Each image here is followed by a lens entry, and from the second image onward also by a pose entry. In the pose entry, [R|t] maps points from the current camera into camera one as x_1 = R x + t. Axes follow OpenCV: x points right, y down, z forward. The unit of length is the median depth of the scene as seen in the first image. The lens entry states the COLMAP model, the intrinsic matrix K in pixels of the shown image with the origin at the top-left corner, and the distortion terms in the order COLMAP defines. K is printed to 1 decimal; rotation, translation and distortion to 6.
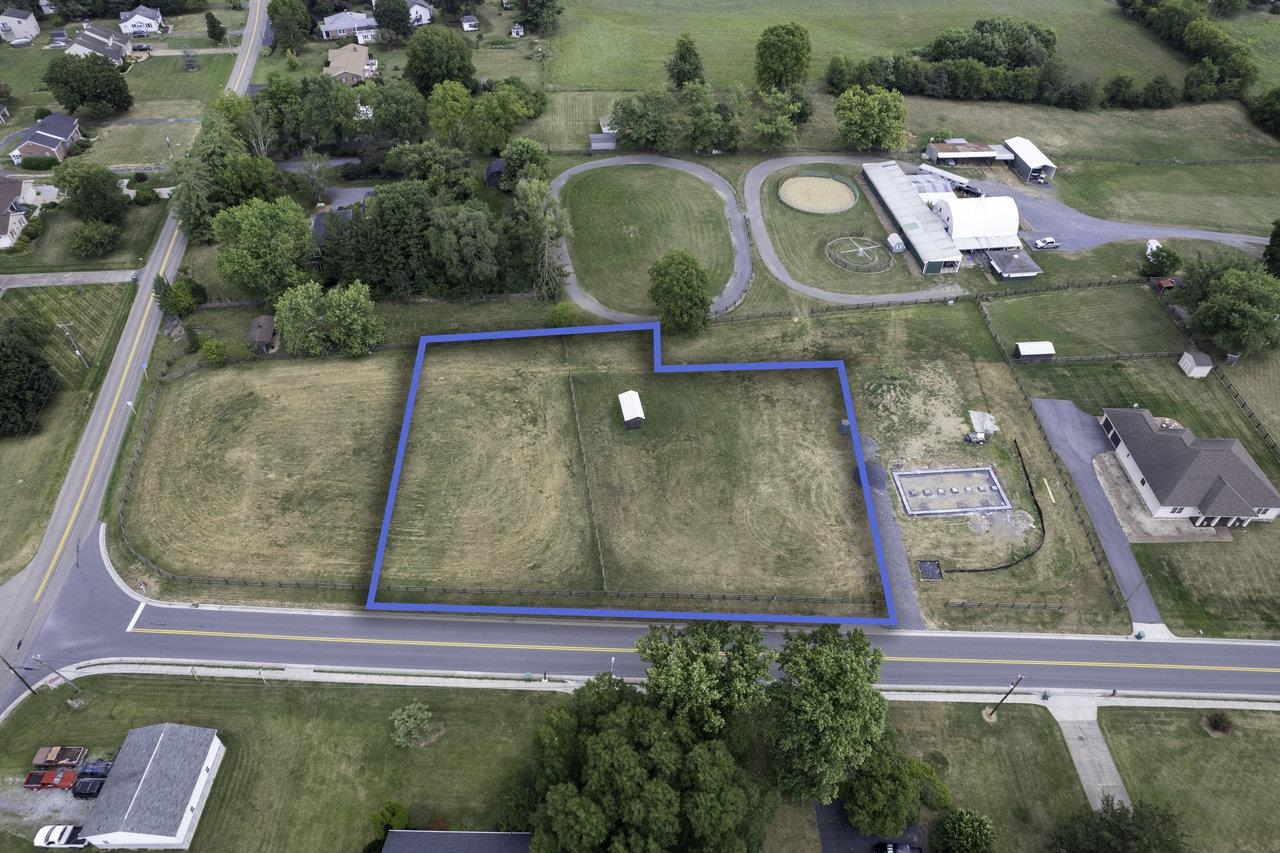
lens RADIAL K [[816.8, 0, 637.7], [0, 816.8, 432.7], [0, 0, 1]] dist [-0.074721, 0.065938]
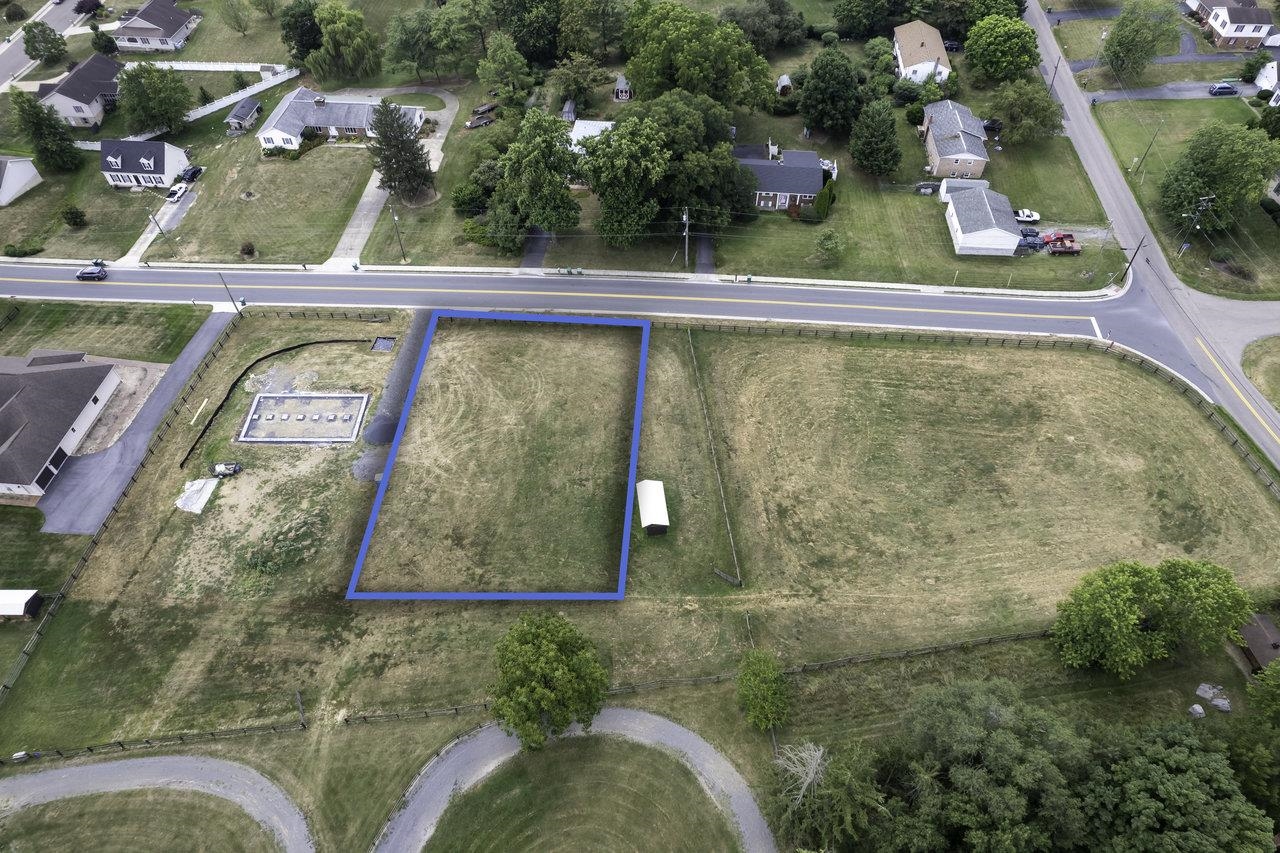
lens RADIAL K [[816.8, 0, 637.7], [0, 816.8, 432.7], [0, 0, 1]] dist [-0.074721, 0.065938]
pose [[-0.997209, -0.060764, 0.043378, -0.021898], [0.047945, -0.075838, 0.995967, -0.754543], [-0.057229, 0.995267, 0.078539, 0.860760]]
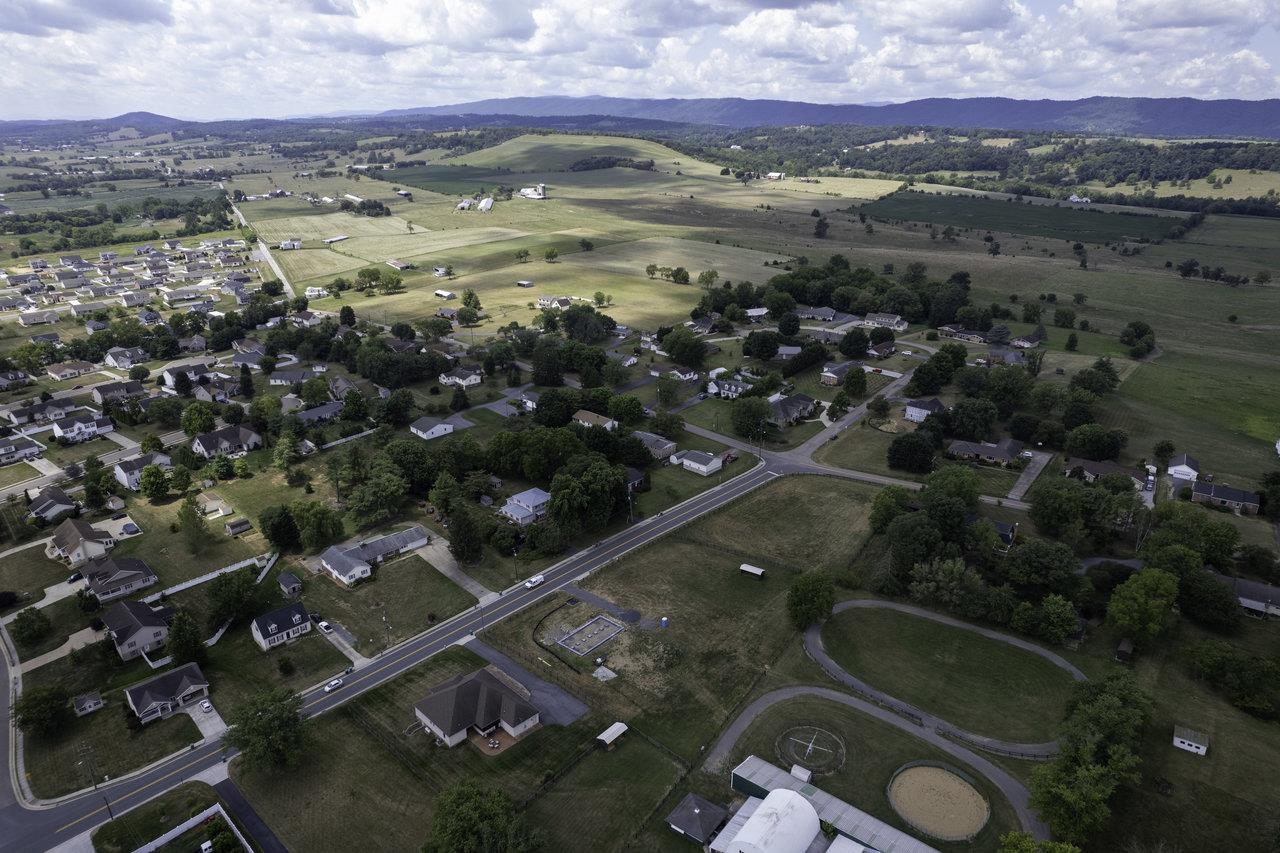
lens RADIAL K [[816.8, 0, 637.7], [0, 816.8, 432.7], [0, 0, 1]] dist [-0.074721, 0.065938]
pose [[-0.695627, 0.246675, -0.674725, 1.249879], [-0.505432, 0.499395, 0.703664, -1.262355], [0.510531, 0.830516, -0.222715, 1.000224]]
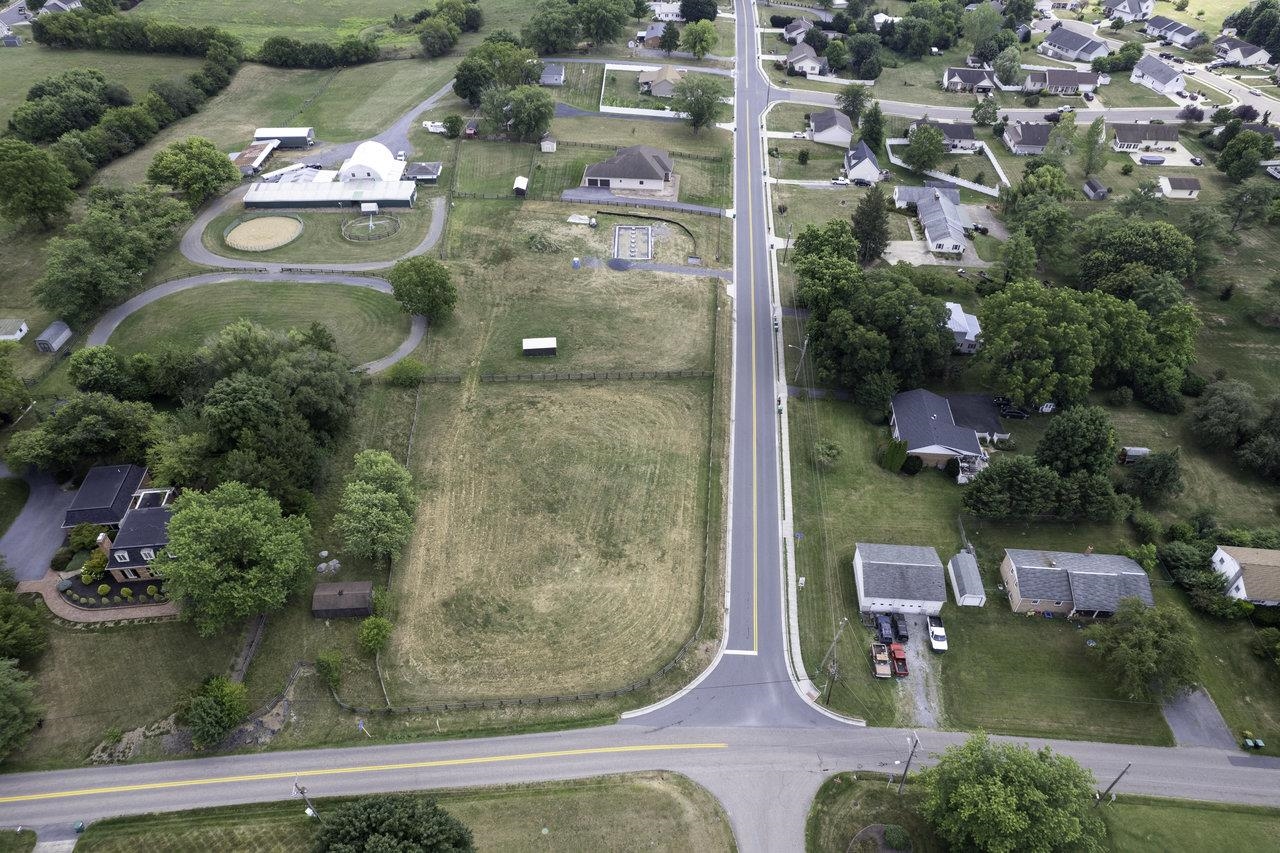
lens RADIAL K [[816.8, 0, 637.7], [0, 816.8, 432.7], [0, 0, 1]] dist [-0.074721, 0.065938]
pose [[0.083479, -0.671132, 0.736622, -0.956976], [0.689391, 0.572661, 0.443621, -0.384498], [-0.719563, 0.470788, 0.510478, 0.334279]]
